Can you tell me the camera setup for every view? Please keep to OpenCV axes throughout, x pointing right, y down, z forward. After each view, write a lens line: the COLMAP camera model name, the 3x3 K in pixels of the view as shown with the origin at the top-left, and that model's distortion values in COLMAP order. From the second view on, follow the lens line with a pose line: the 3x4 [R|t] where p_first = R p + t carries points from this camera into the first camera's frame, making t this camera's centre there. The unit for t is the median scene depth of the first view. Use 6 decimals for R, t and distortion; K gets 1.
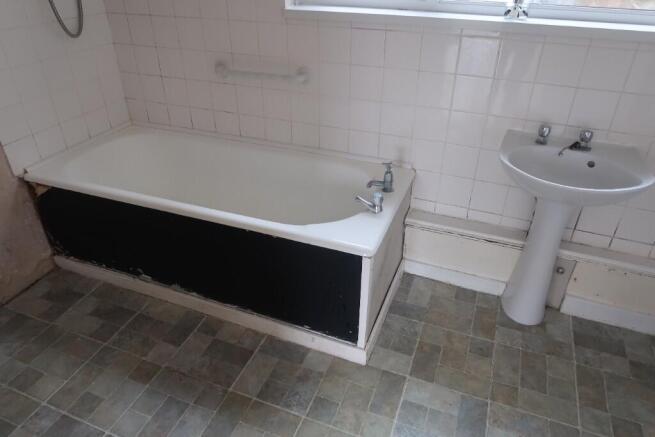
lens RADIAL K [[448.0, 0, 327.5], [0, 448.0, 218.5], [0, 0, 1]] dist [-0.003575, -0.000636]
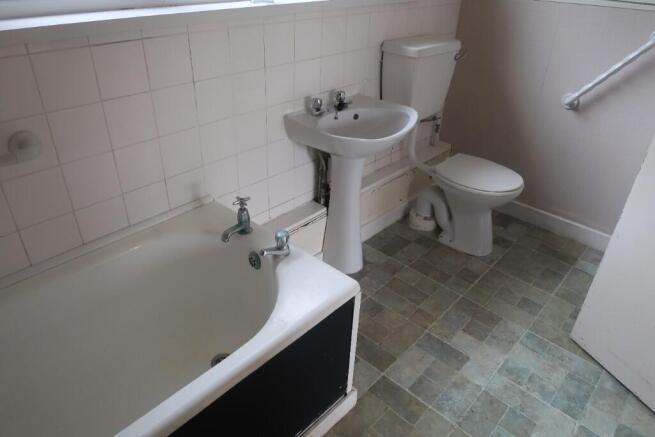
lens RADIAL K [[448.0, 0, 327.5], [0, 448.0, 218.5], [0, 0, 1]] dist [-0.003575, -0.000636]
pose [[0.371158, -0.488167, 0.789895, -0.464369], [0.471606, 0.831879, 0.292515, -0.265887], [-0.799894, 0.263950, 0.538981, 0.482960]]
